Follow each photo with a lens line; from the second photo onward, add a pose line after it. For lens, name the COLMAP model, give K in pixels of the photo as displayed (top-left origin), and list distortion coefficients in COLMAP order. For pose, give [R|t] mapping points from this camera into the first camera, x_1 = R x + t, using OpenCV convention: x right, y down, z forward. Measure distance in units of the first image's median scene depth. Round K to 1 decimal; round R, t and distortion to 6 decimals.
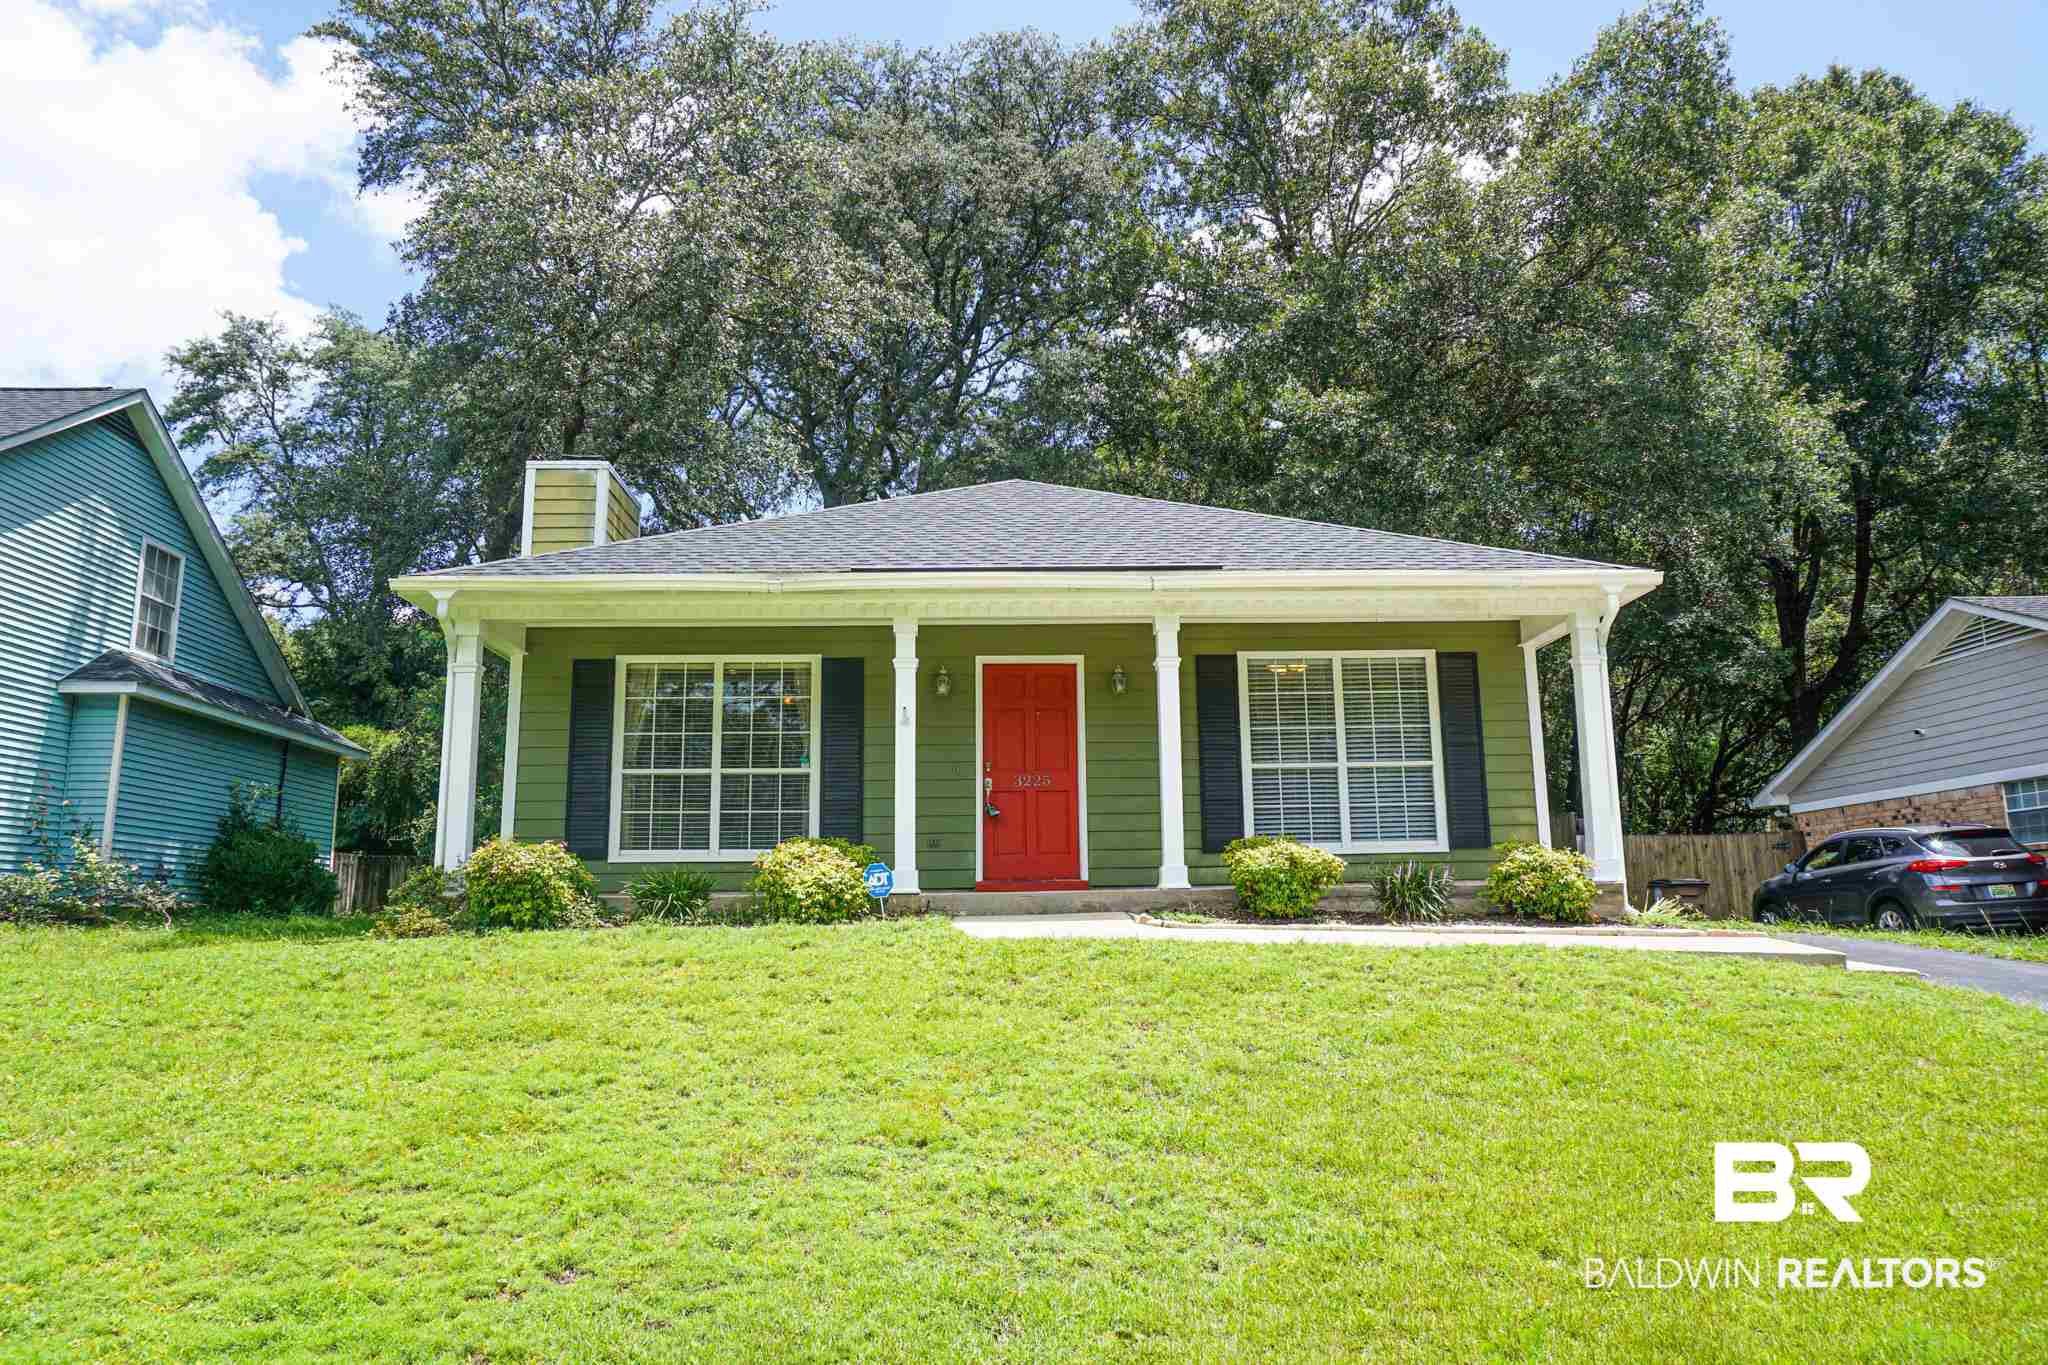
lens RADIAL K [[1366.0, 0, 1017.8], [0, 1366.0, 684.6], [0, 0, 1]] dist [-0.063308, 0.046277]
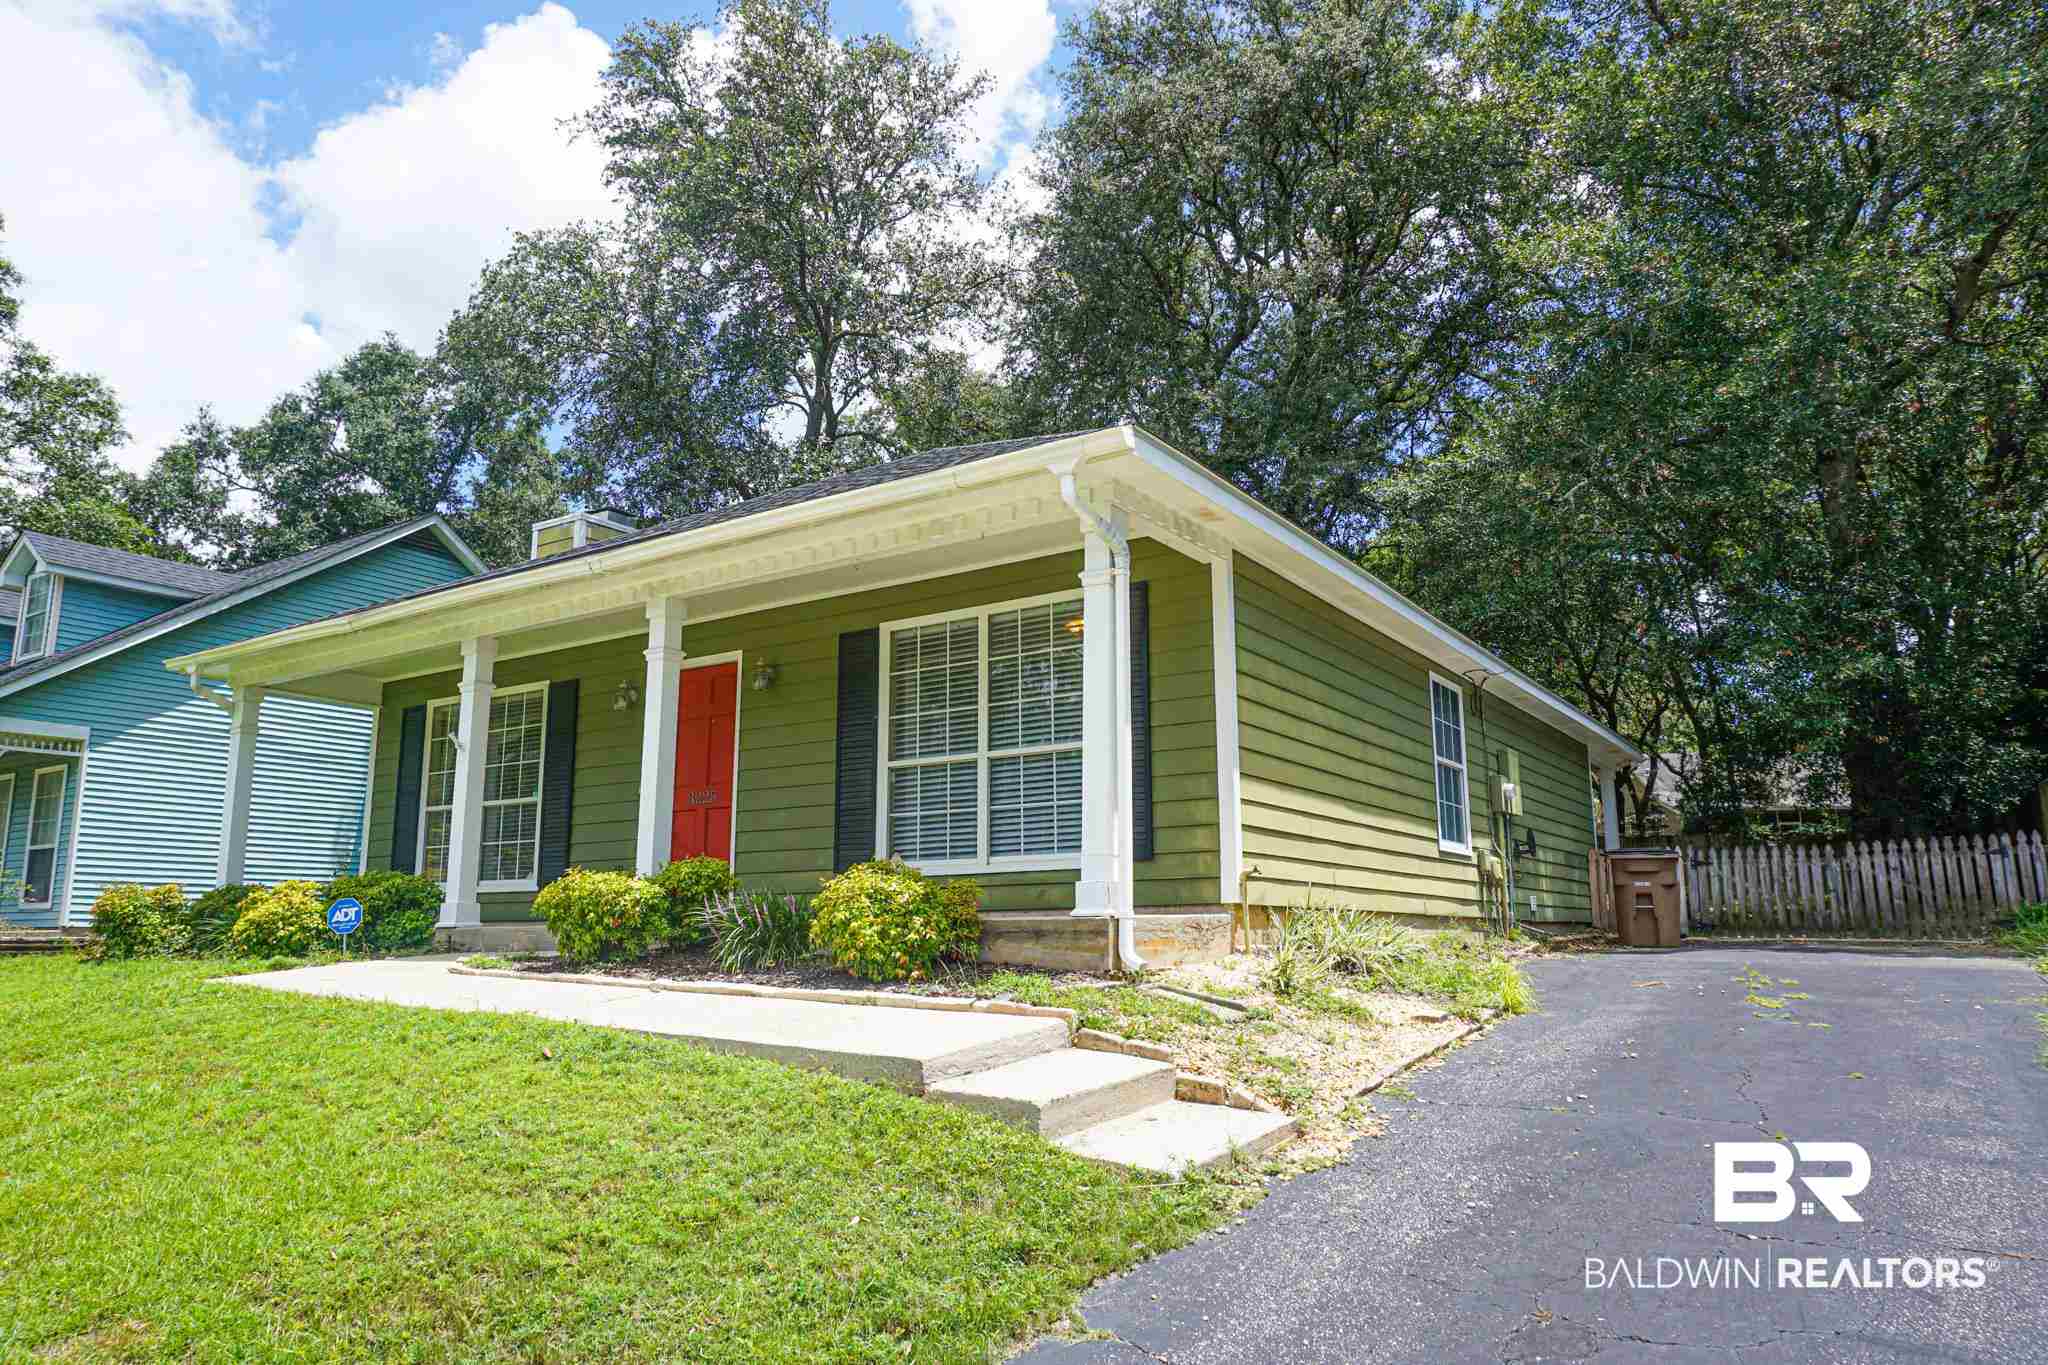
lens RADIAL K [[1366.0, 0, 1017.8], [0, 1366.0, 684.6], [0, 0, 1]] dist [-0.063308, 0.046277]
pose [[0.823778, -0.100490, -0.557935, 0.677082], [0.107284, 0.994014, -0.020630, 0.037281], [0.556668, -0.042863, 0.829628, 0.378859]]
